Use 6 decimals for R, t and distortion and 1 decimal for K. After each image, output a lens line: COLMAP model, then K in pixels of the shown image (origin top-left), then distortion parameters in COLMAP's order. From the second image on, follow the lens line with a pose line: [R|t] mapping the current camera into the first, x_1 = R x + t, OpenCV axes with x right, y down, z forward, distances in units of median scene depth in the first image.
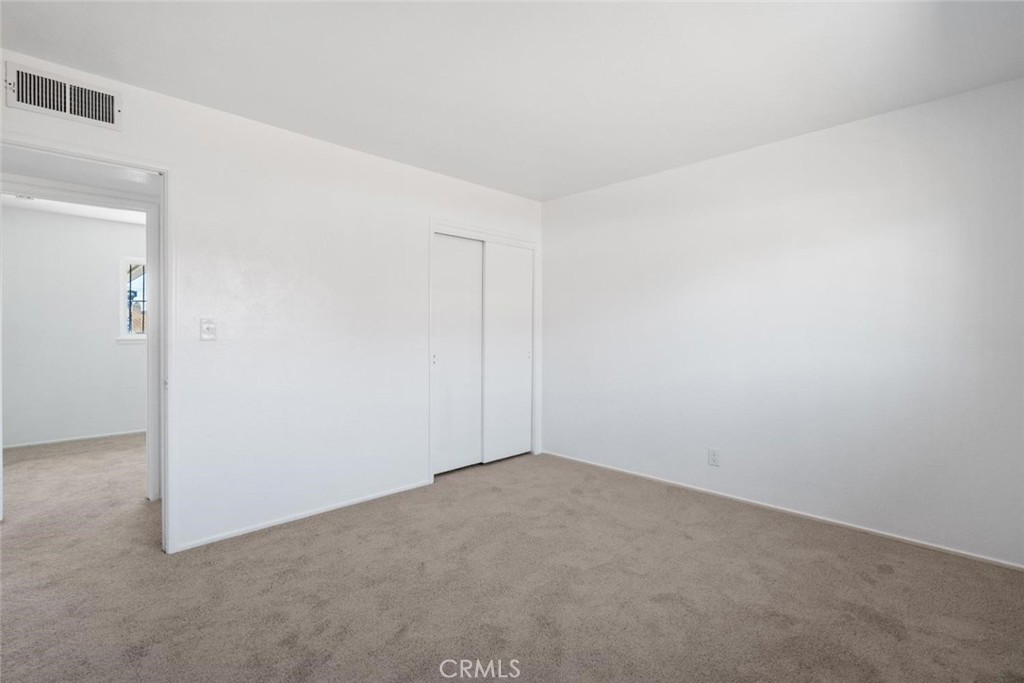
lens RADIAL K [[471.8, 0, 506.4], [0, 471.8, 336.2], [0, 0, 1]] dist [-0.011640, 0.003433]
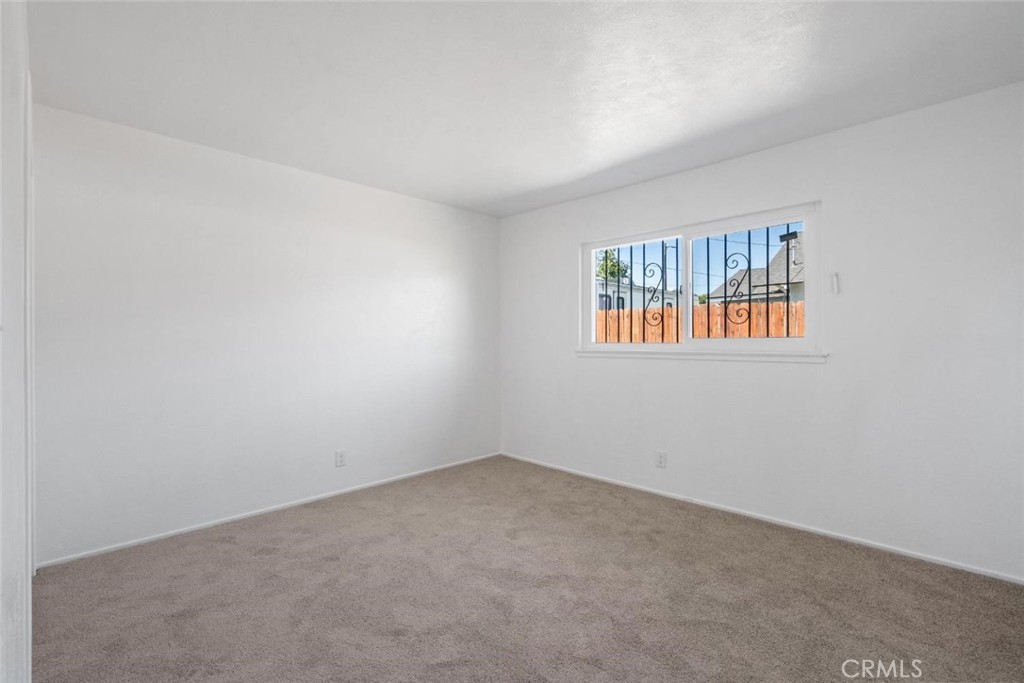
lens RADIAL K [[471.8, 0, 514.2], [0, 471.8, 341.7], [0, 0, 1]] dist [-0.011640, 0.003433]
pose [[-0.029766, -0.006877, 0.999533, -0.763536], [0.015243, 0.999857, 0.007333, -0.010198], [-0.999441, 0.015454, -0.029657, 0.763247]]
